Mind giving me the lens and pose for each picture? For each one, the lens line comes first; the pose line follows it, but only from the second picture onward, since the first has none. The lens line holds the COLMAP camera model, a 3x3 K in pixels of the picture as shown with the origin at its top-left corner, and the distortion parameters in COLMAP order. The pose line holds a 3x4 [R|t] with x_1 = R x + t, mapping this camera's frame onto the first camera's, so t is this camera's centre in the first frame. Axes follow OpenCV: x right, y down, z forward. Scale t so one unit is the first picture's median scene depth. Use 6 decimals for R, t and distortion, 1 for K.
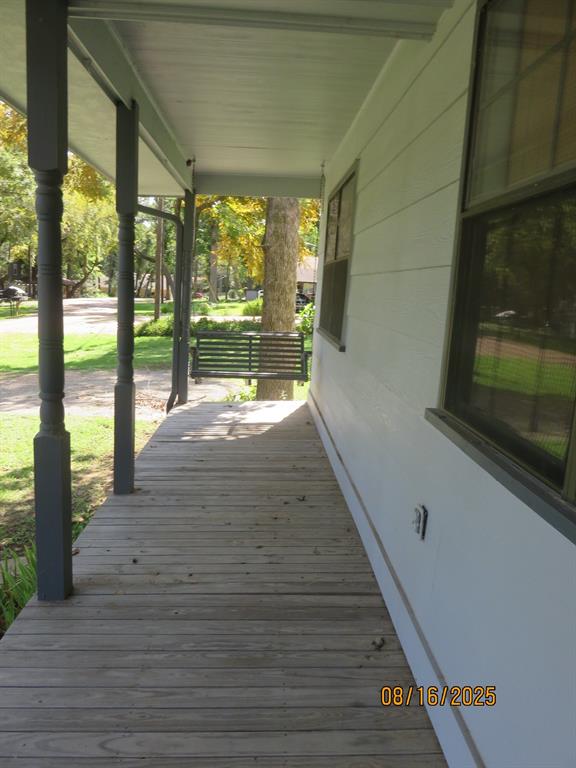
lens RADIAL K [[576.4, 0, 290.3], [0, 576.4, 382.5], [0, 0, 1]] dist [-0.007171, -0.003041]
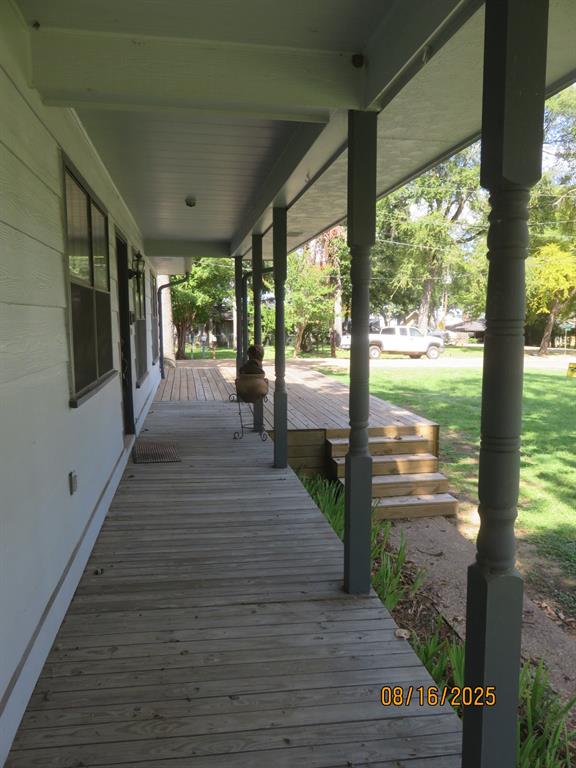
lens RADIAL K [[576.4, 0, 288.7], [0, 576.4, 386.3], [0, 0, 1]] dist [-0.007171, -0.003041]
pose [[-0.991043, -0.029485, -0.130251, -0.099688], [-0.064627, 0.959398, 0.274553, -0.361828], [0.116867, 0.280512, -0.952709, 2.029904]]
